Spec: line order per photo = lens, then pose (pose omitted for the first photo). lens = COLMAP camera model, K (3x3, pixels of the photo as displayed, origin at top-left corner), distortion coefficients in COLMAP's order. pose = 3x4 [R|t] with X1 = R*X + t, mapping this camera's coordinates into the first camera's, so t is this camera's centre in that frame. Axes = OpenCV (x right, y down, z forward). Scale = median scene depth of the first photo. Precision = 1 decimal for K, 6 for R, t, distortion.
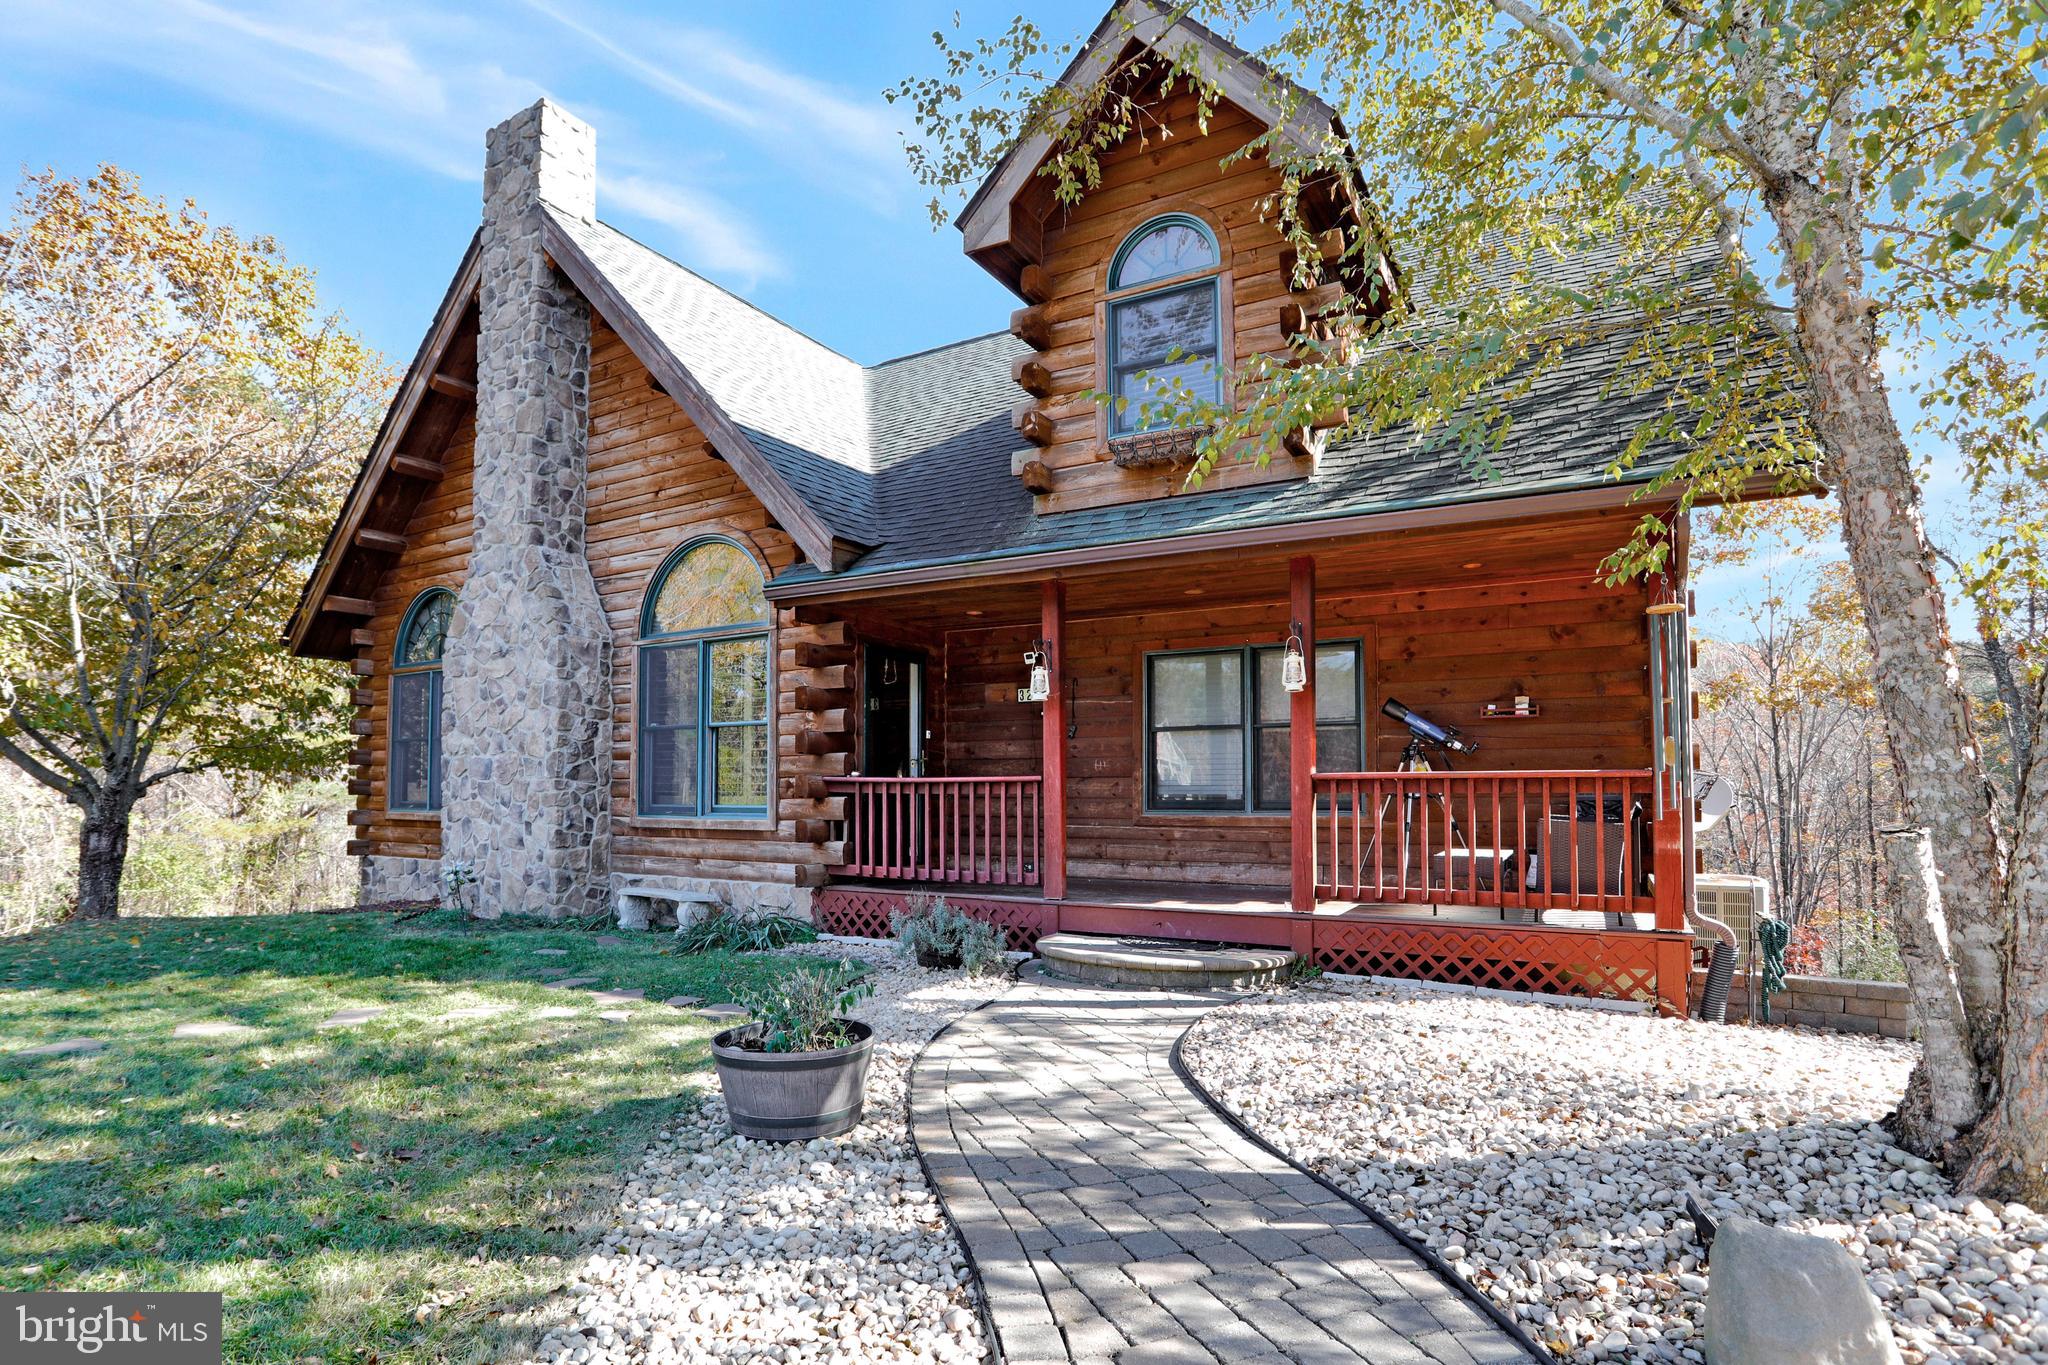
lens RADIAL K [[1020.1, 0, 1016.7], [0, 1020.1, 732.7], [0, 0, 1]] dist [-0.085109, 0.046023]
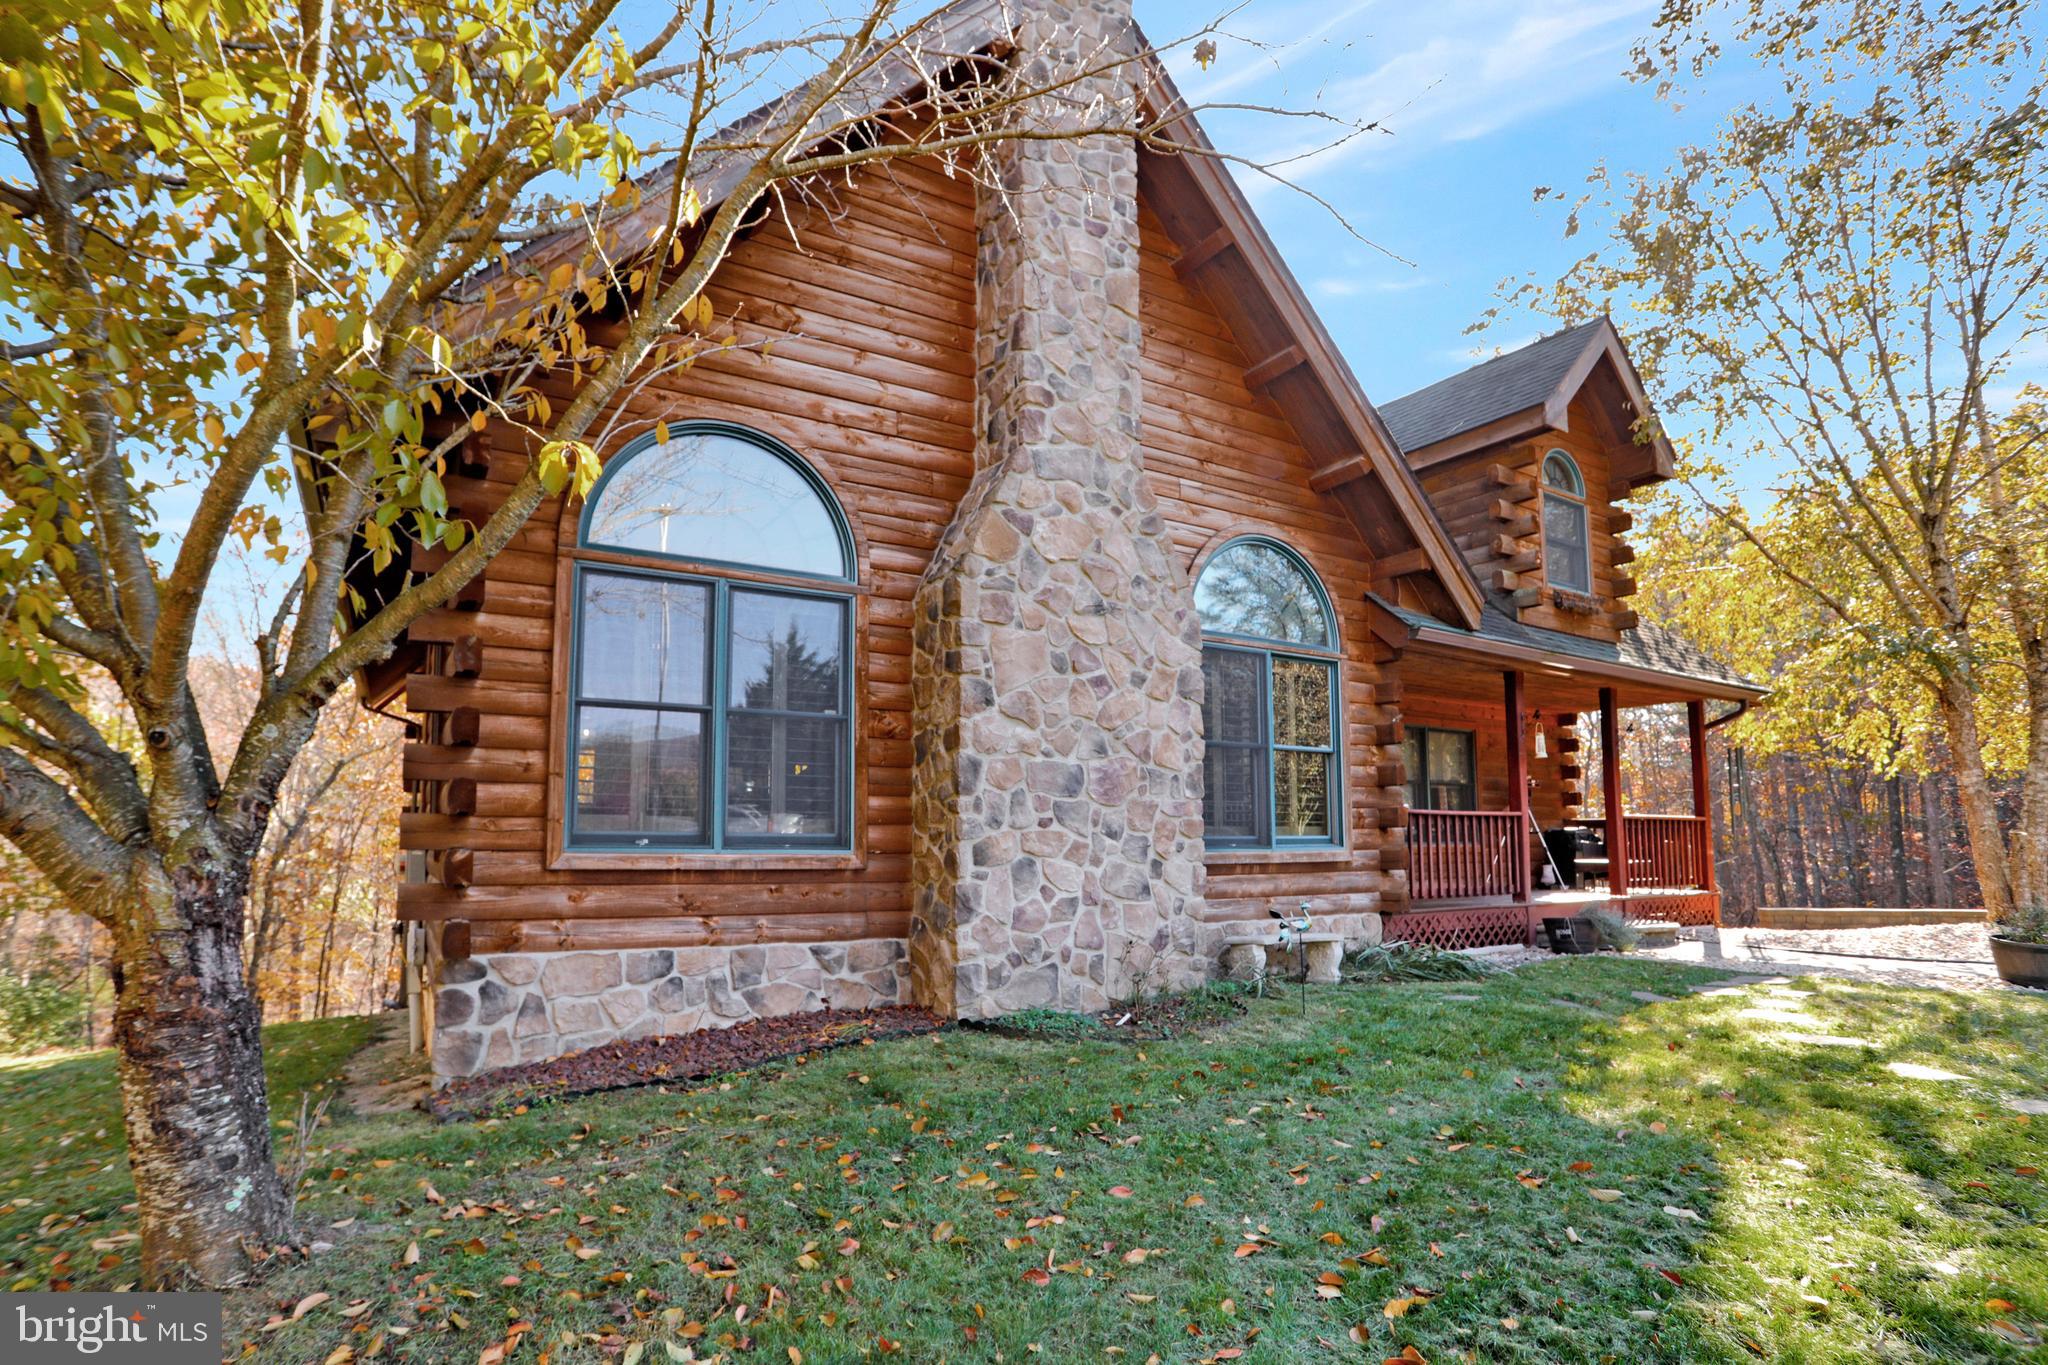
lens RADIAL K [[1020.1, 0, 1016.7], [0, 1020.1, 732.7], [0, 0, 1]] dist [-0.085109, 0.046023]
pose [[0.483645, 0.097129, 0.869858, -1.280069], [-0.050874, 0.995263, -0.082846, 0.070715], [-0.873785, -0.004186, 0.486295, 0.811812]]
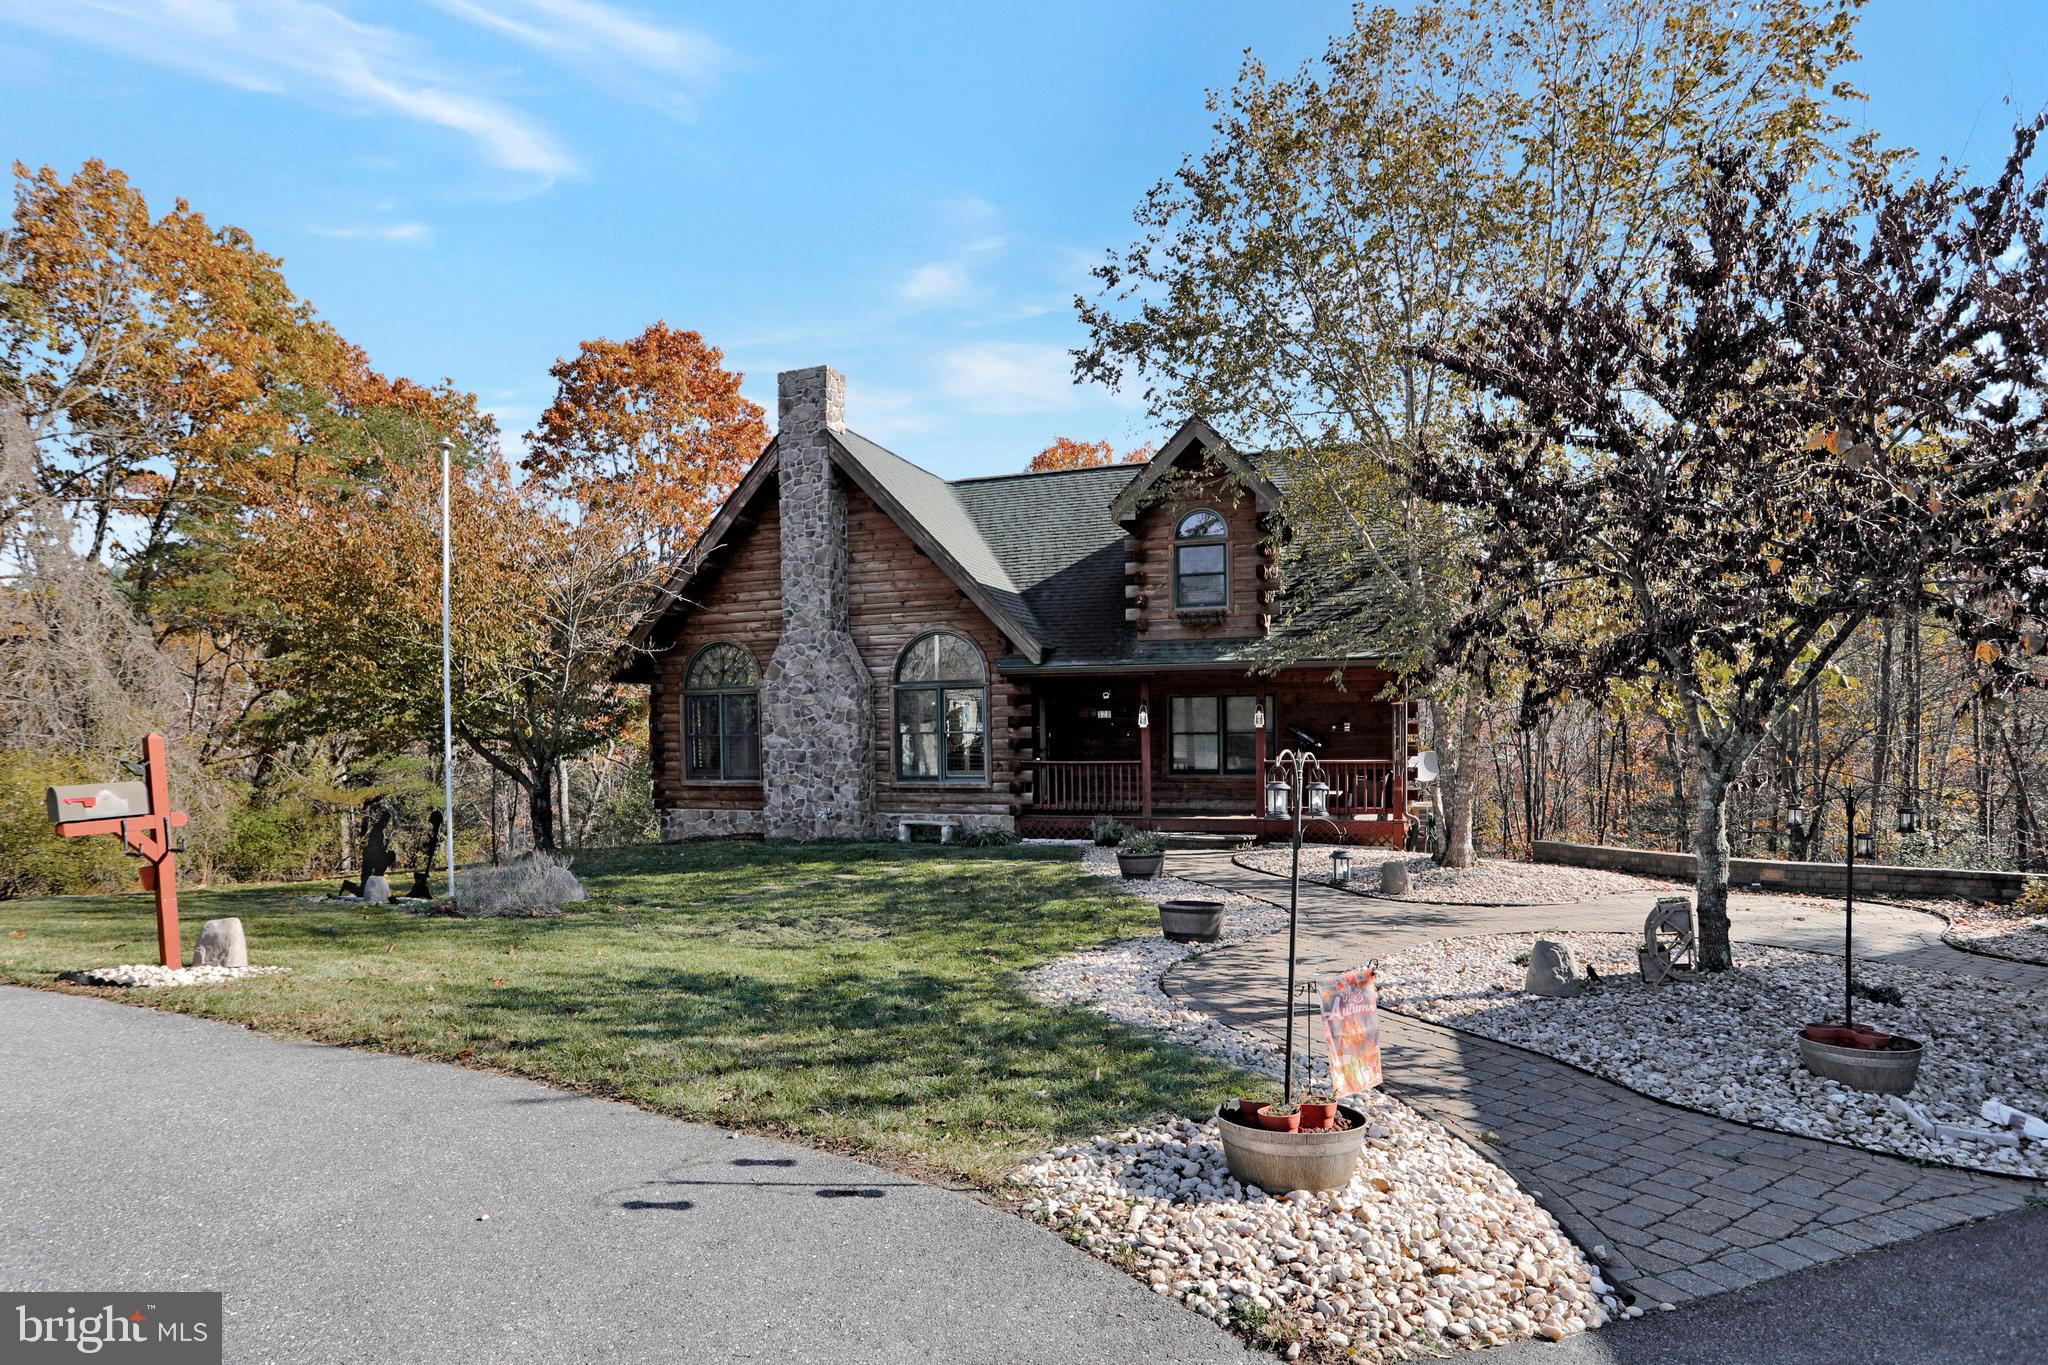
lens RADIAL K [[1093.2, 0, 1026.9], [0, 1093.2, 740.8], [0, 0, 1]] dist [-0.084039, 0.048303]
pose [[0.982958, -0.010066, 0.183555, -0.561466], [-0.001241, 0.998114, 0.061383, -0.125319], [-0.183826, -0.060564, 0.981091, -1.089303]]
